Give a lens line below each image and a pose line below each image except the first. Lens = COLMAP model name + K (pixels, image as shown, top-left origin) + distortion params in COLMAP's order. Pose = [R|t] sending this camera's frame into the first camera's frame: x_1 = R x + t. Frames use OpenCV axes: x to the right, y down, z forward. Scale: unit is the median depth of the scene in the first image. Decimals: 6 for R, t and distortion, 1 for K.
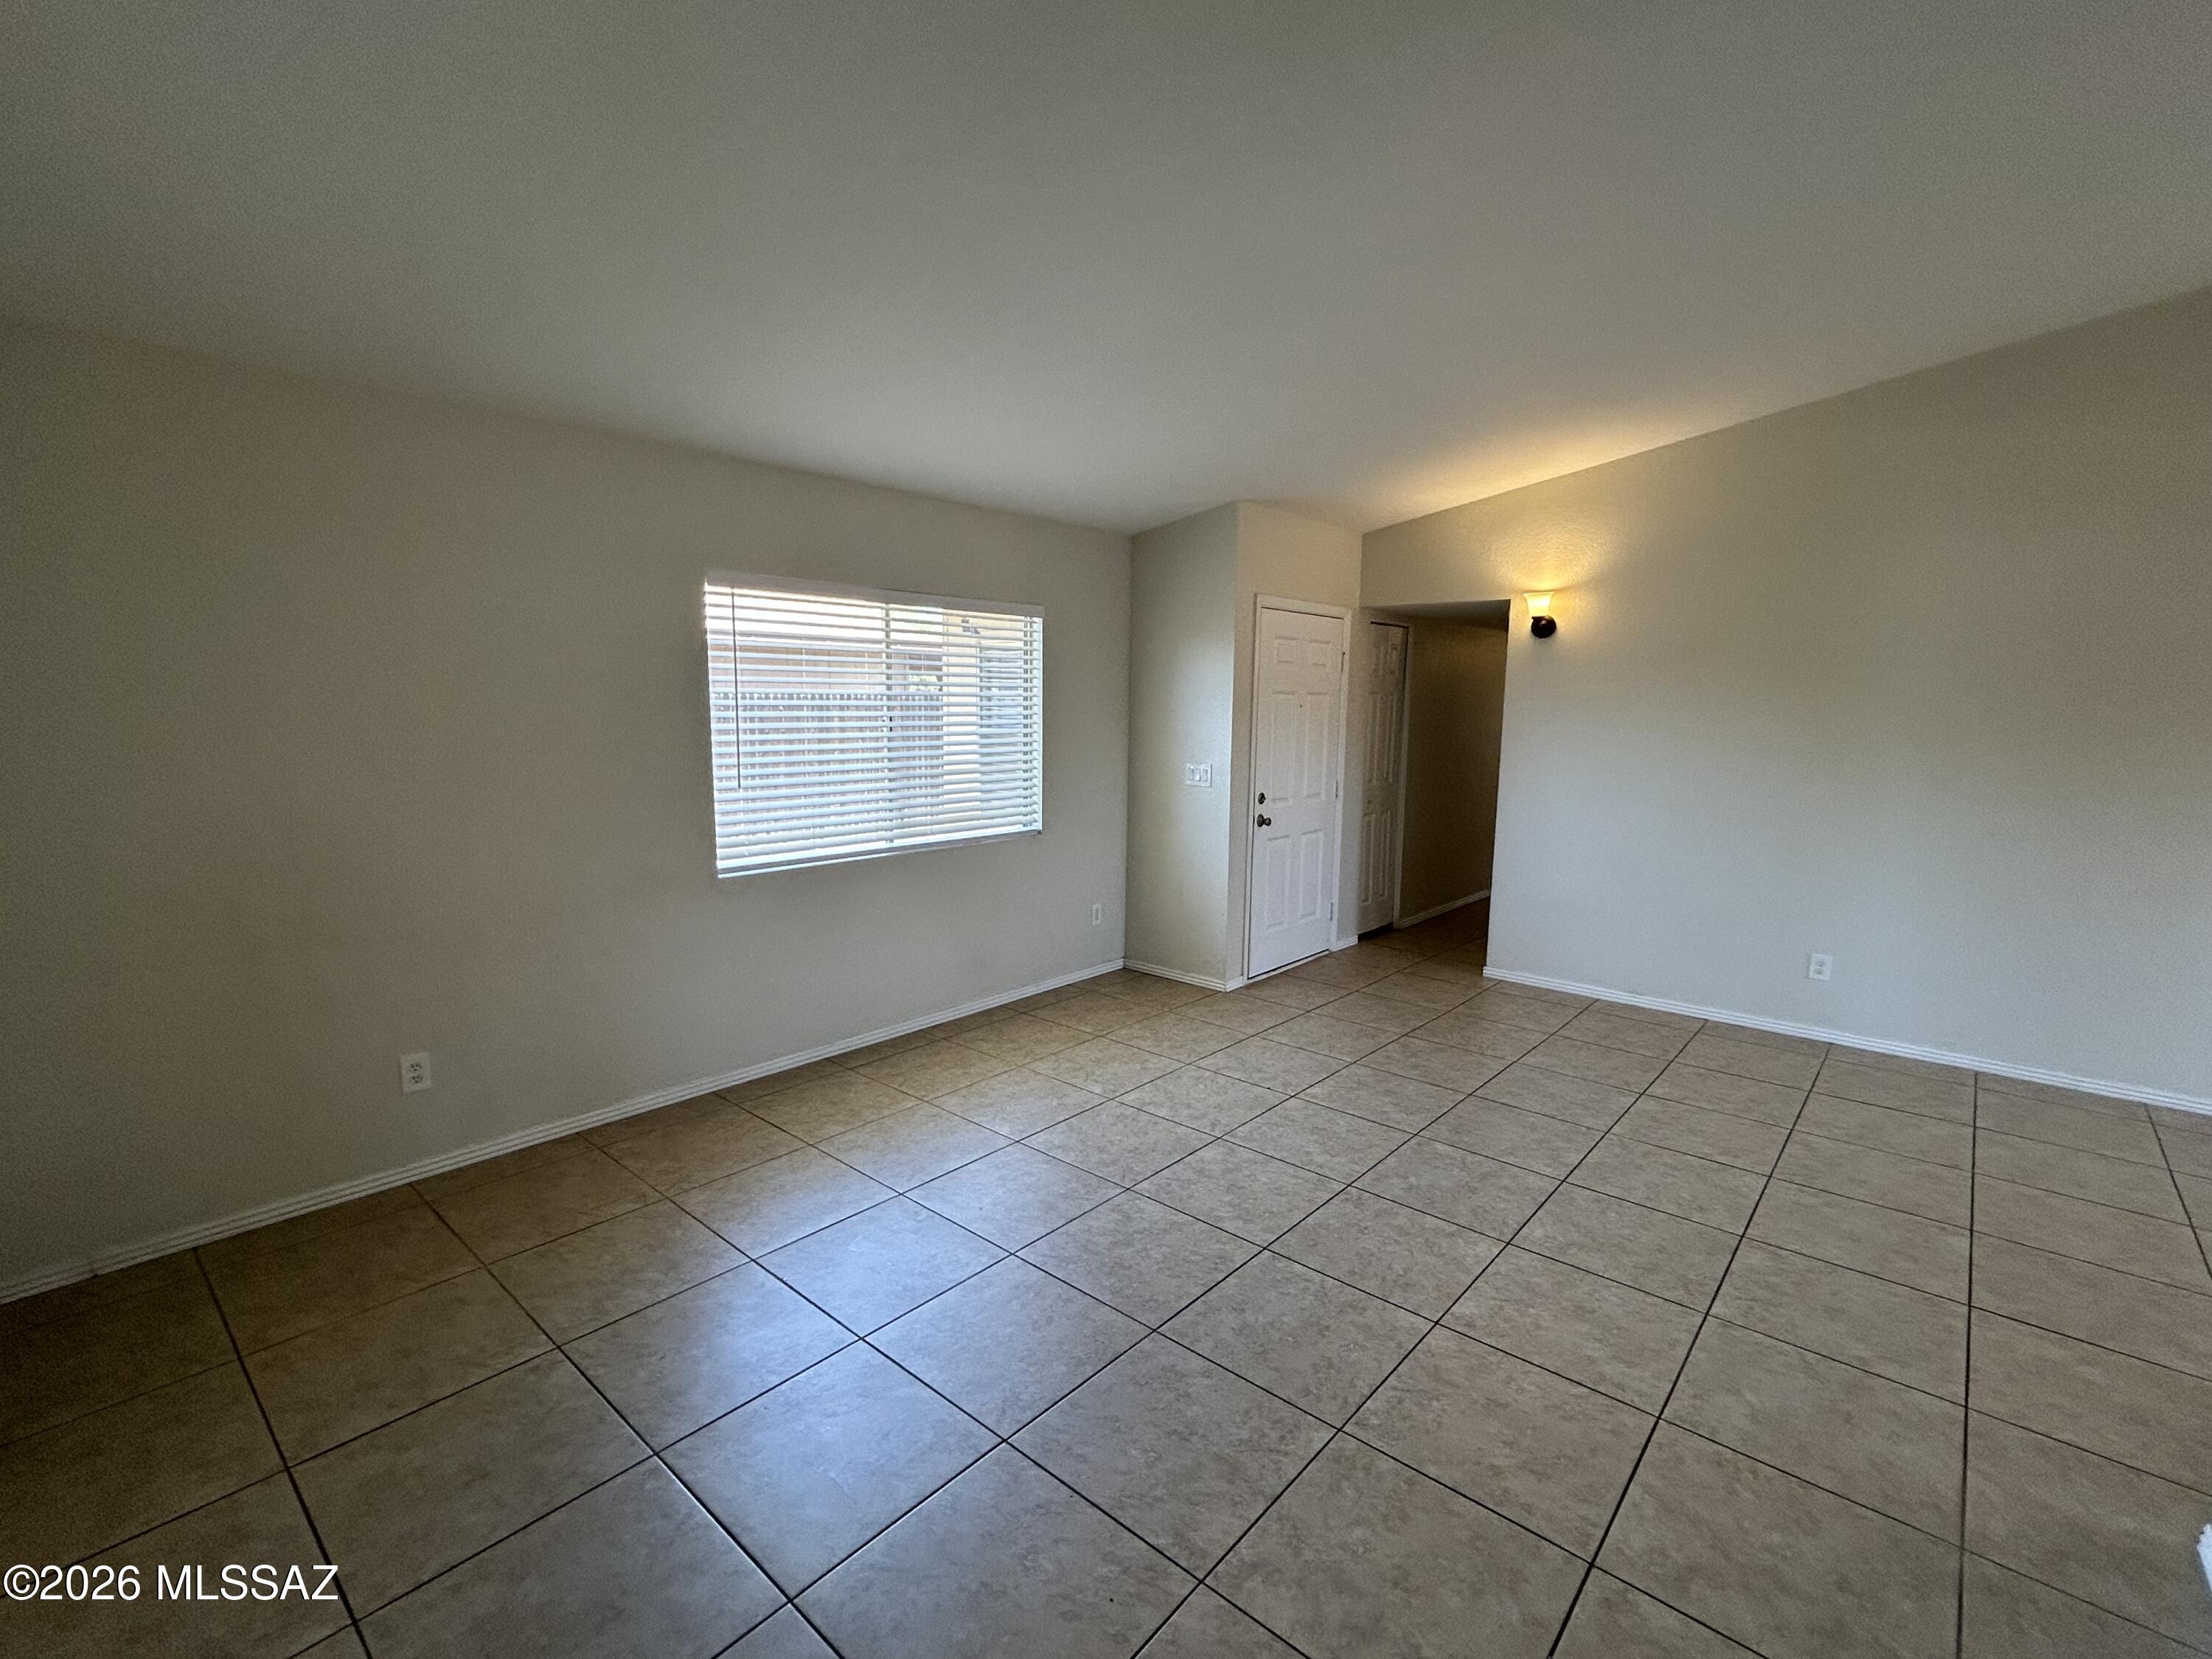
lens RADIAL K [[1001.4, 0, 1112.1], [0, 1001.4, 844.7], [0, 0, 1]] dist [0.000075, 0.000510]
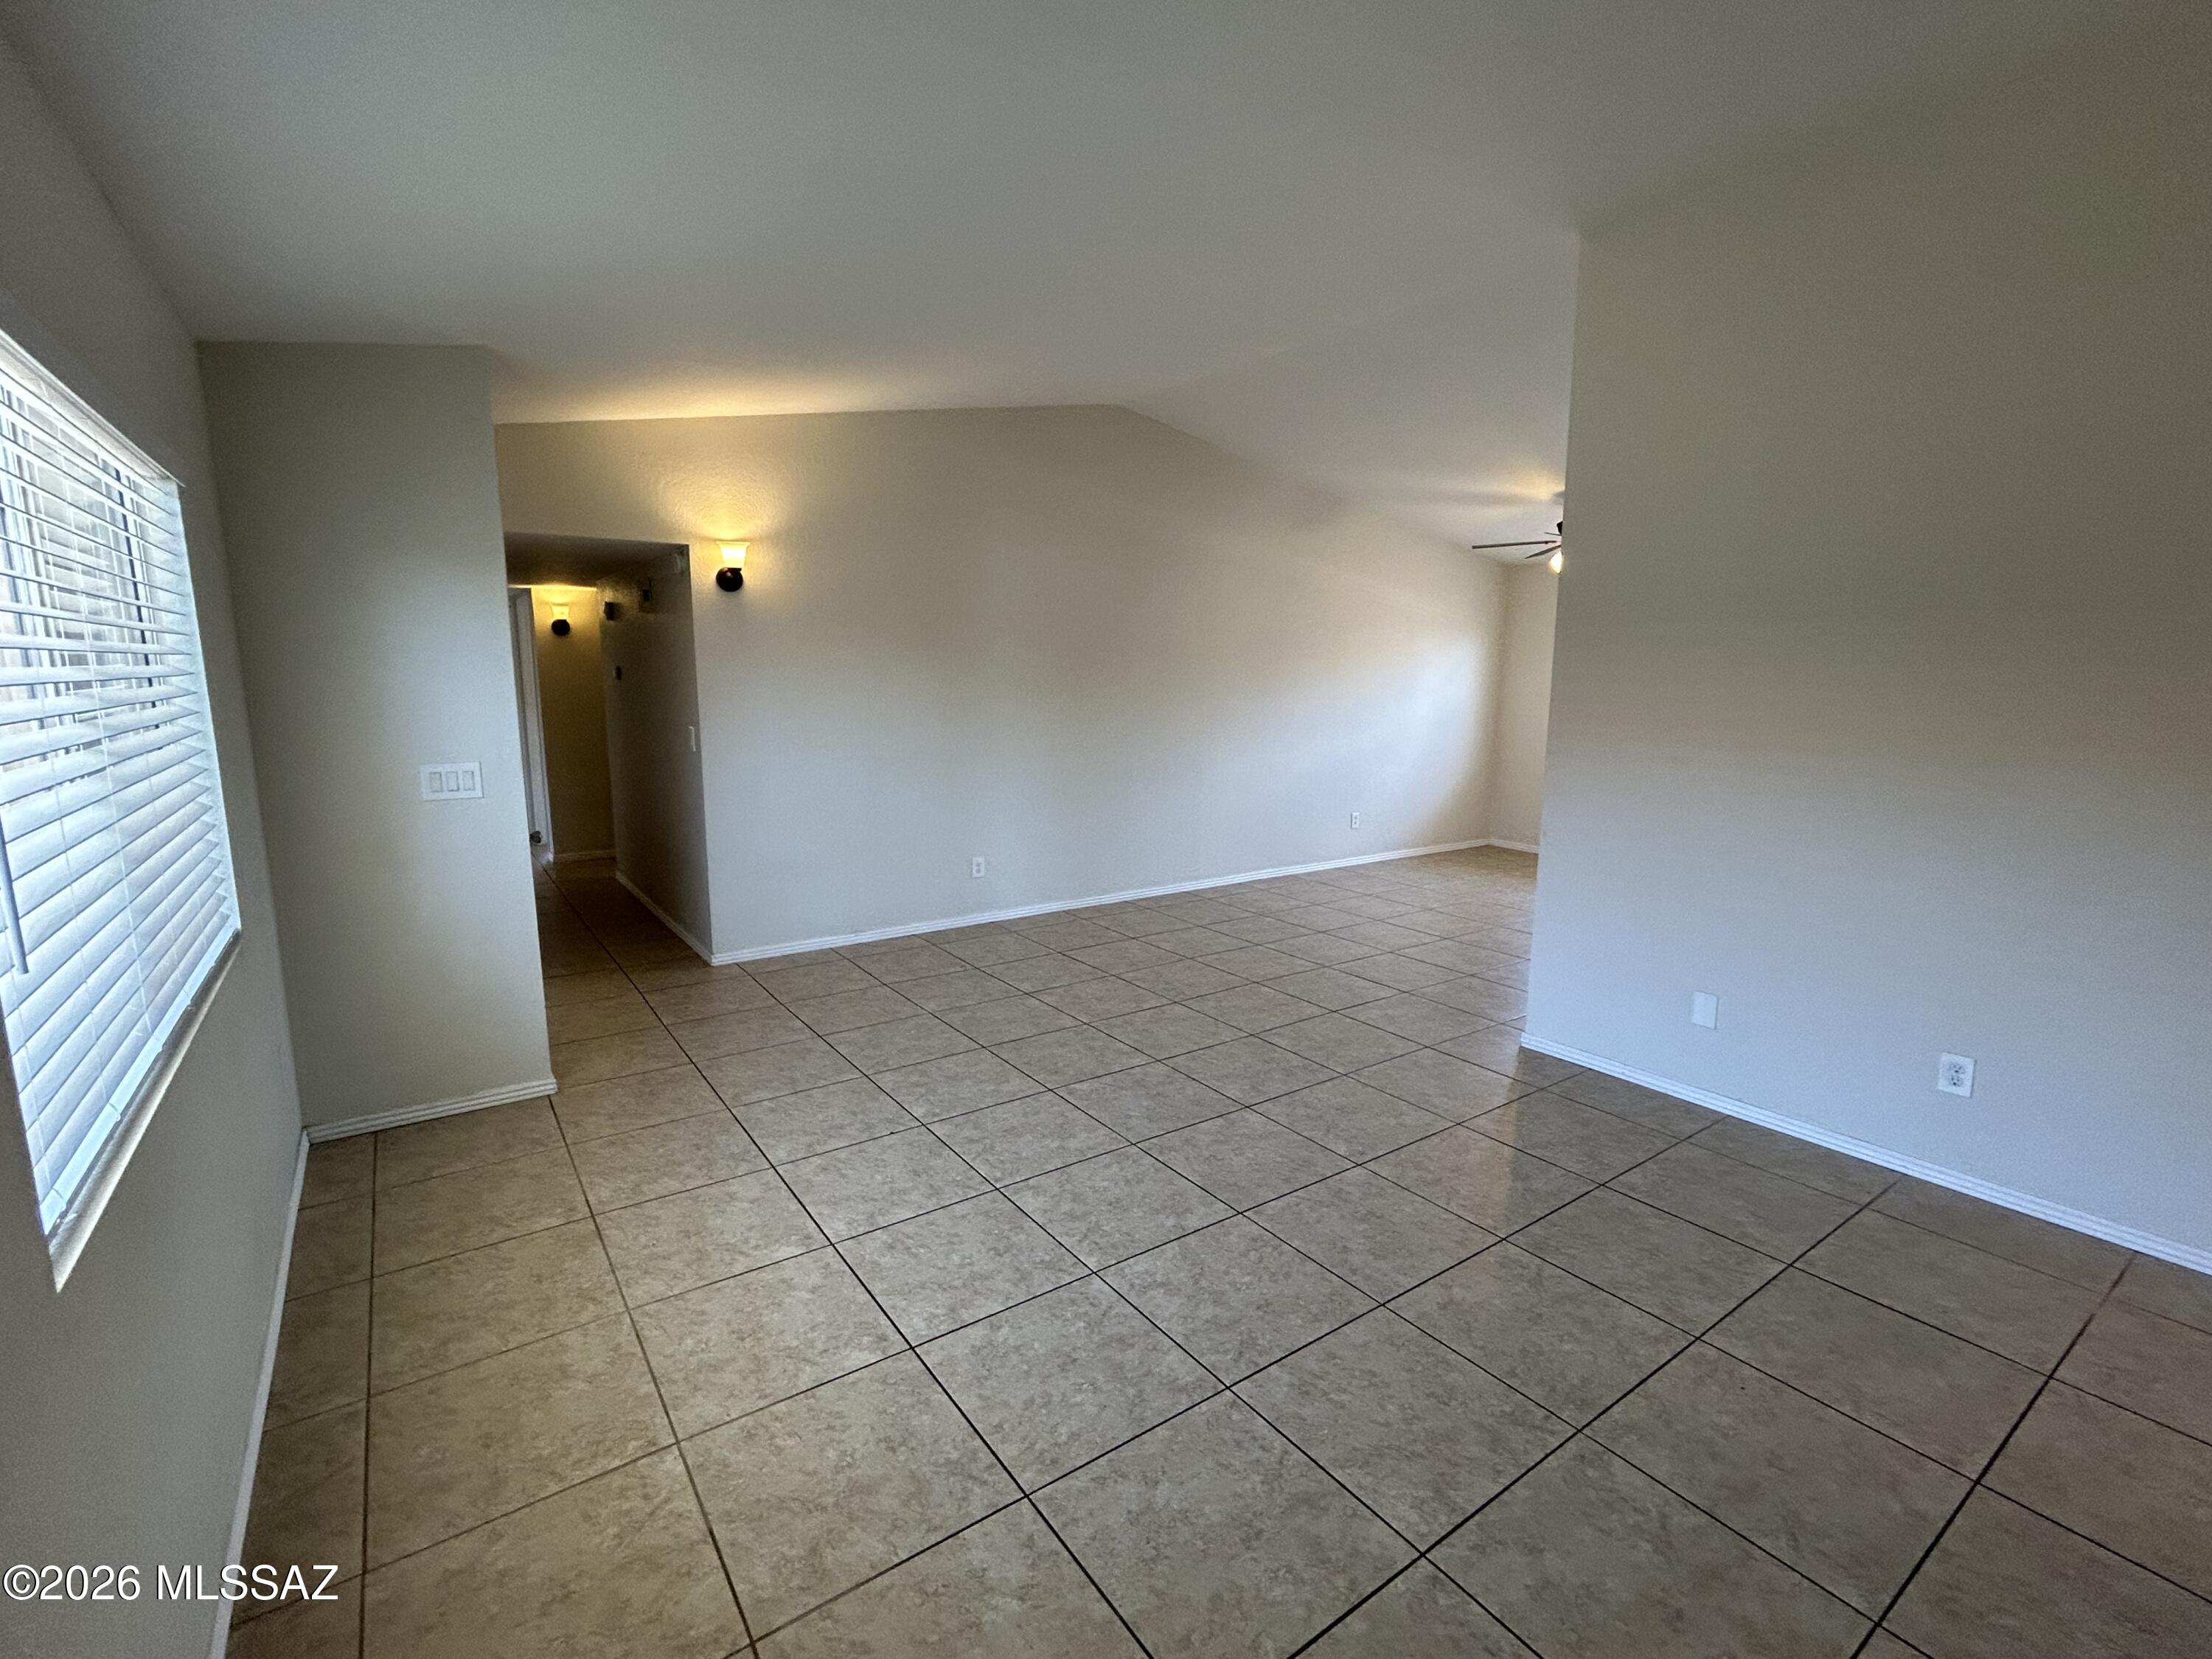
lens RADIAL K [[1001.4, 0, 1104.0], [0, 1001.4, 832.7], [0, 0, 1]] dist [0.000075, 0.000510]
pose [[0.242185, -0.171075, 0.955029, -0.470165], [0.141016, 0.980086, 0.139803, -0.076916], [-0.959927, 0.100817, 0.261487, 0.510557]]
